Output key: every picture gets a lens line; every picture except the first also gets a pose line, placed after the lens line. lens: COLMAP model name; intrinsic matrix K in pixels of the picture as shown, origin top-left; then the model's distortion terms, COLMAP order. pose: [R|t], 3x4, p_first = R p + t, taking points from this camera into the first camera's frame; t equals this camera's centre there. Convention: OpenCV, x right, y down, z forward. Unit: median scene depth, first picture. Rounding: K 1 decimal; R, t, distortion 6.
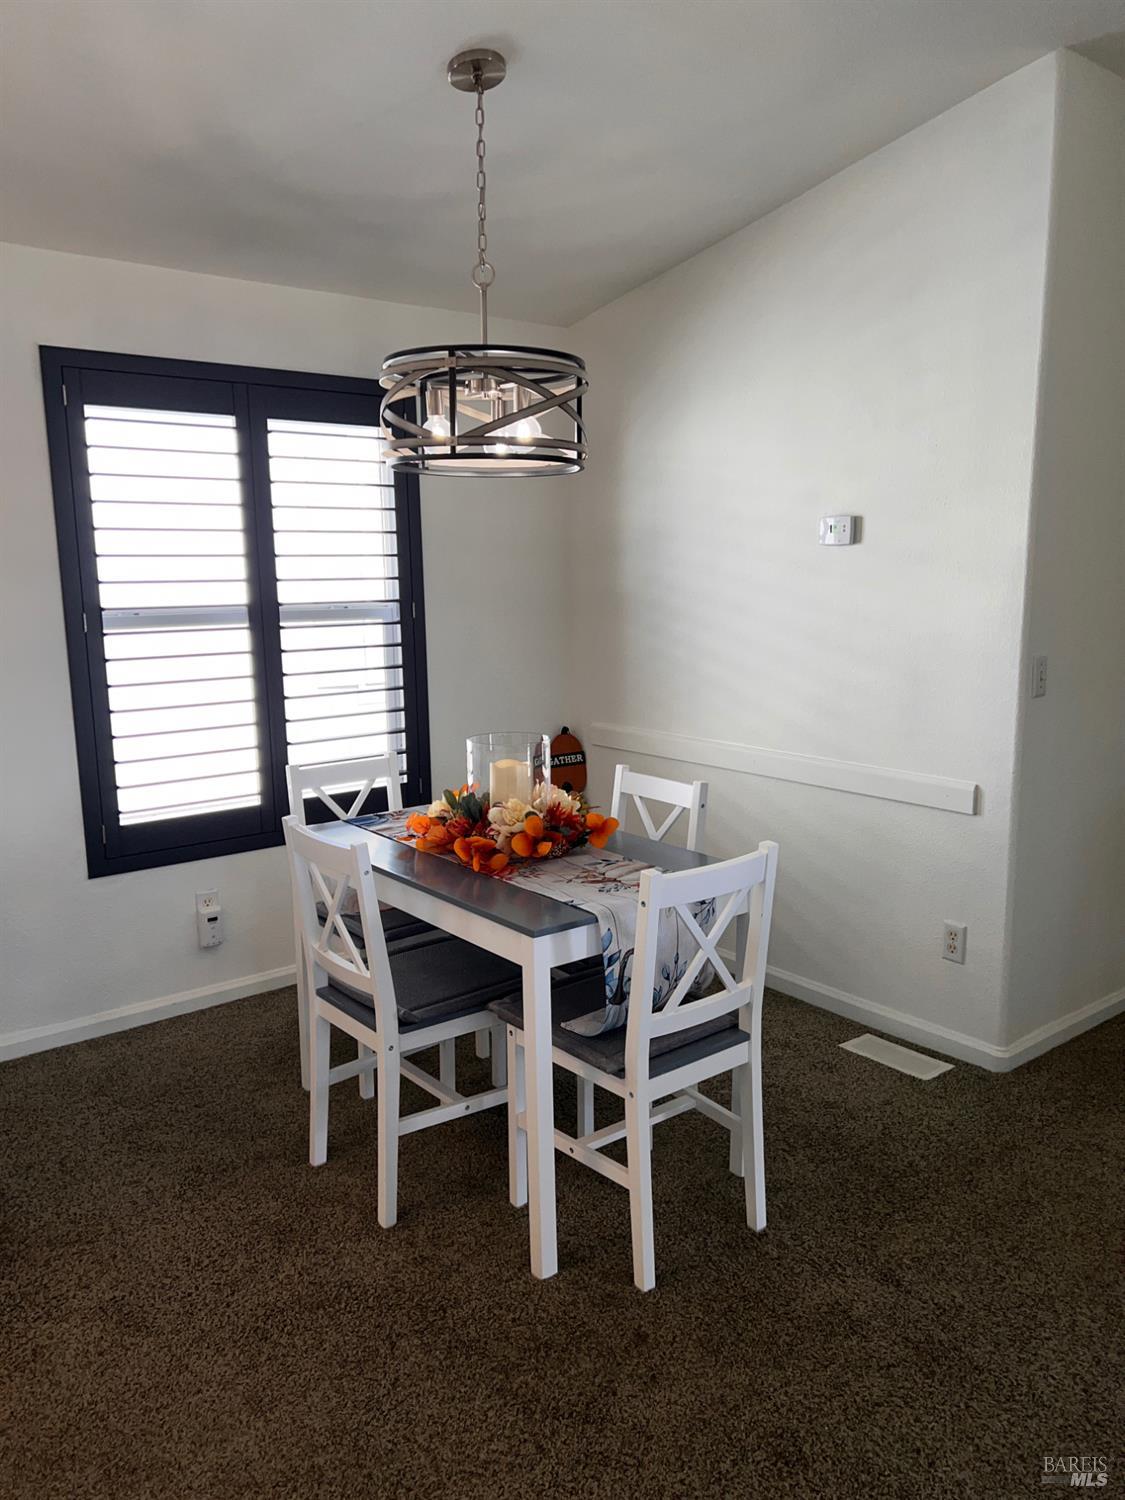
lens RADIAL K [[1132.7, 0, 553.4], [0, 1132.7, 754.2], [0, 0, 1]] dist [0.033015, -0.031723]
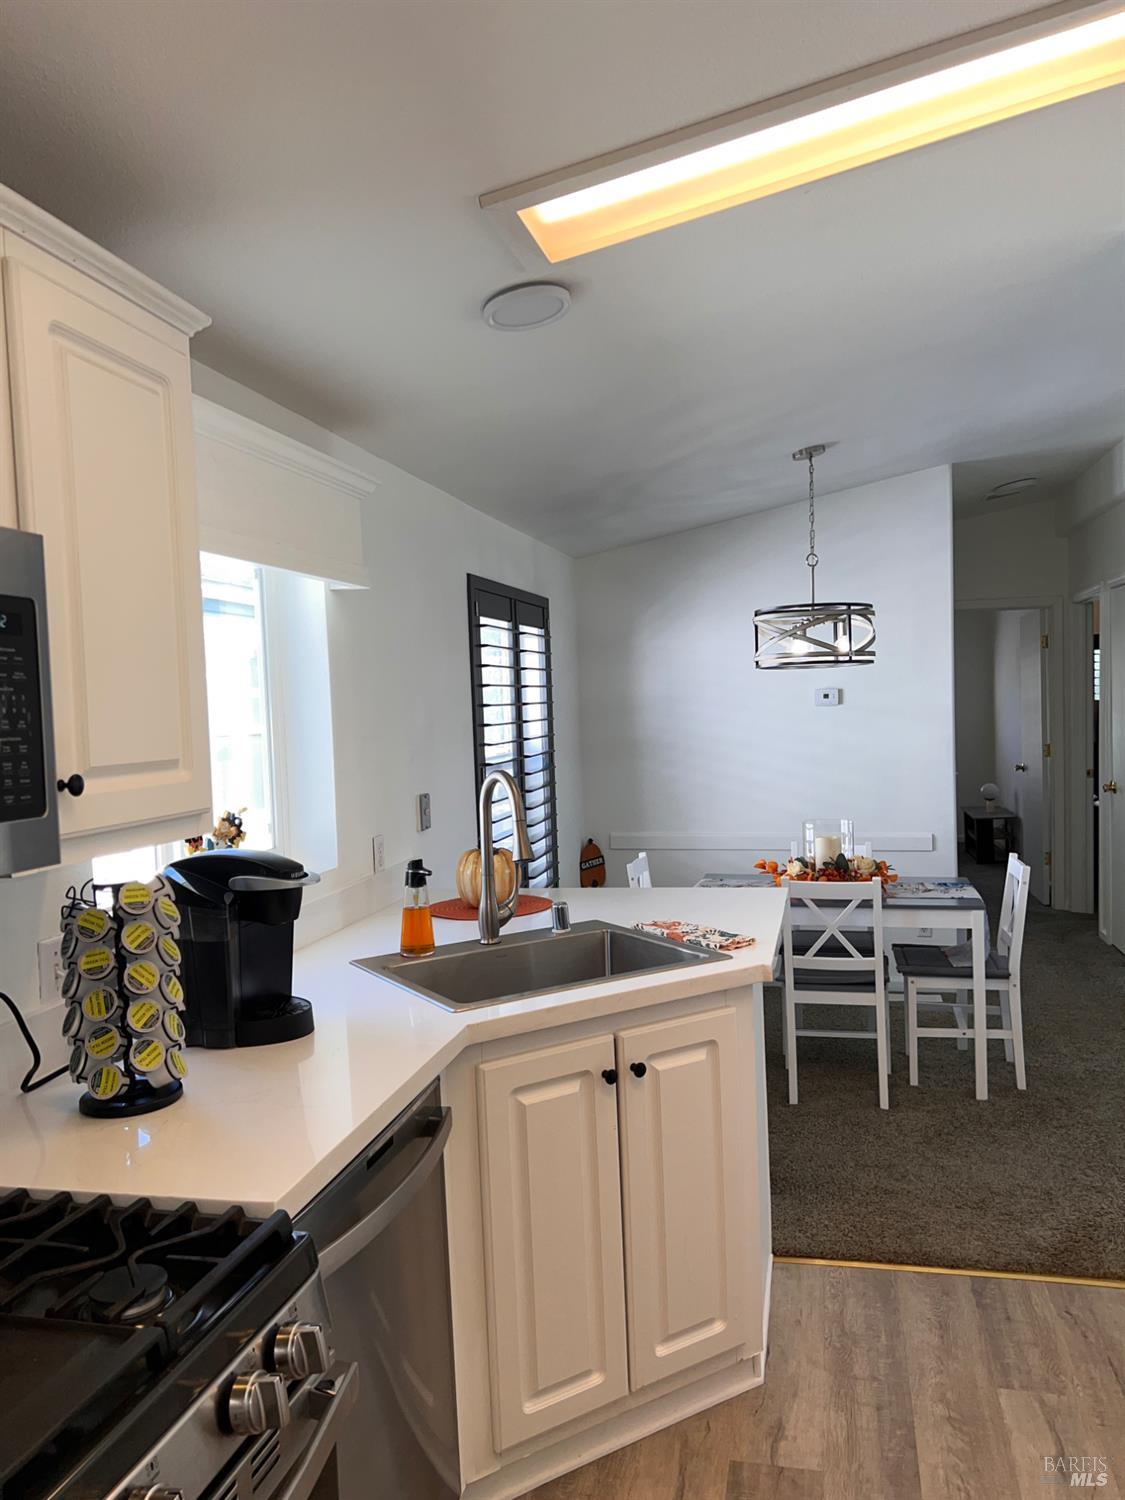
lens RADIAL K [[1132.7, 0, 550.5], [0, 1132.7, 743.8], [0, 0, 1]] dist [0.033015, -0.031723]
pose [[0.798350, -0.037967, 0.600996, -1.272635], [0.123631, 0.987085, -0.101871, -0.006150], [-0.589367, 0.155630, 0.792733, -0.109243]]
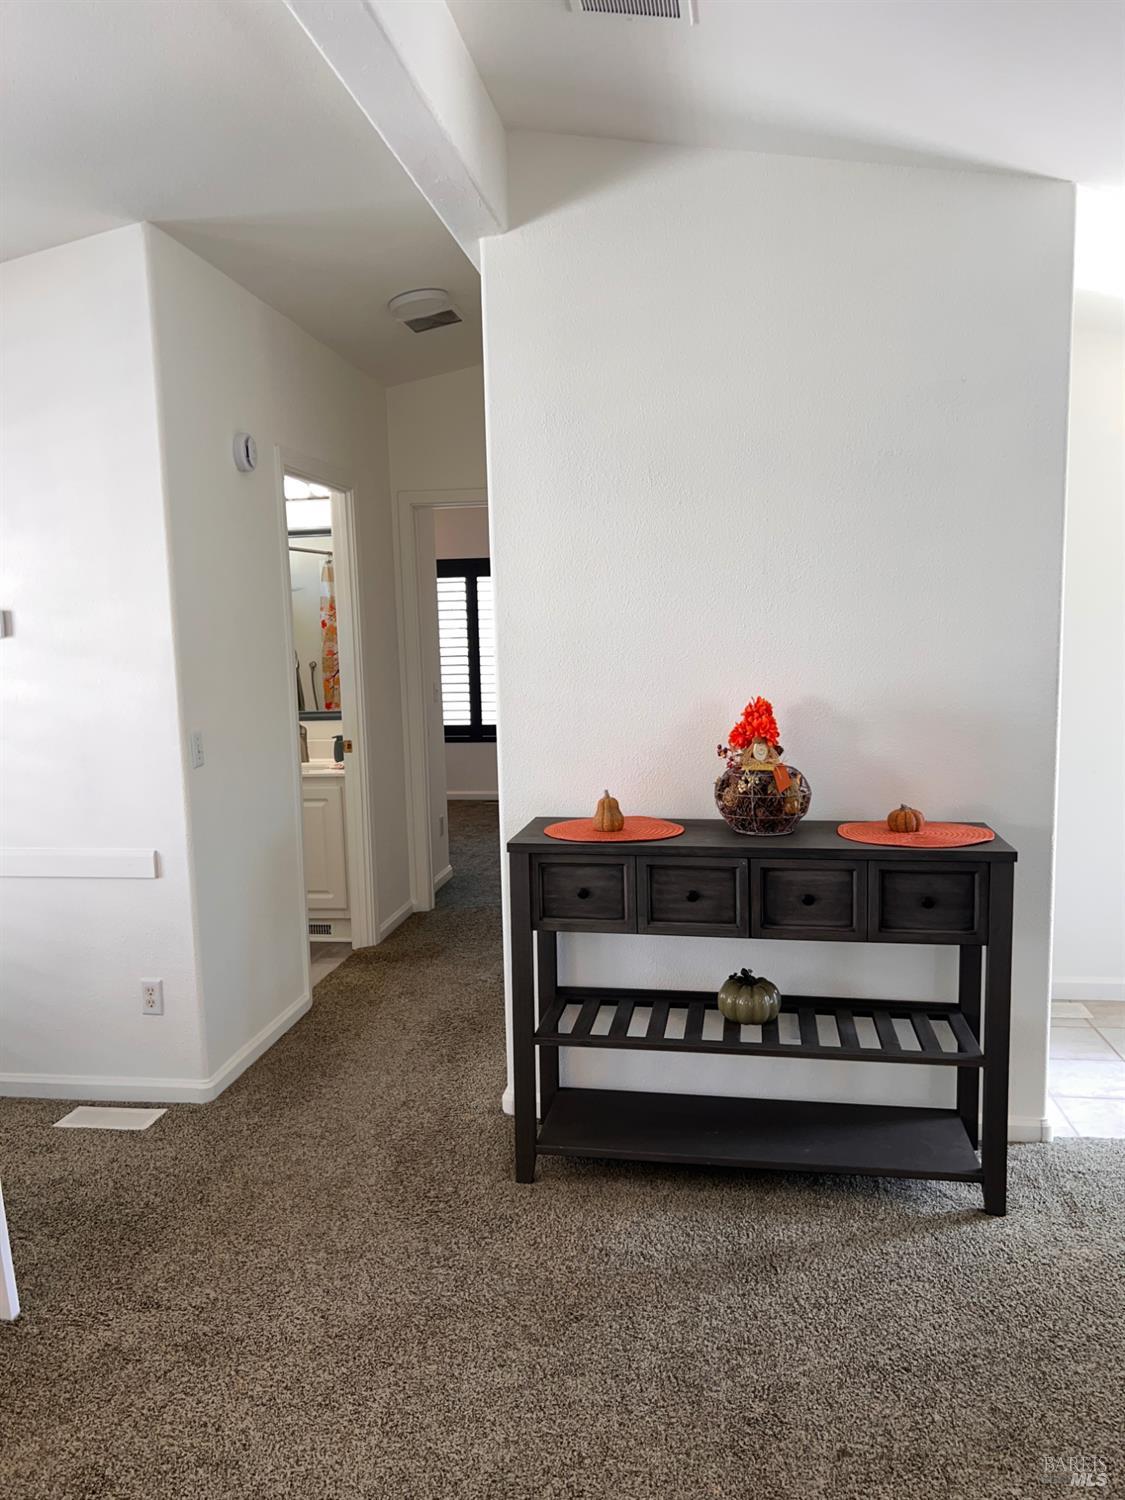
lens RADIAL K [[1132.7, 0, 561.7], [0, 1132.7, 752.7], [0, 0, 1]] dist [0.033015, -0.031723]
pose [[0.731211, -0.089256, 0.676287, -0.084512], [0.133501, 0.990956, -0.013557, 0.000089], [-0.668961, 0.100198, 0.736513, -0.098384]]
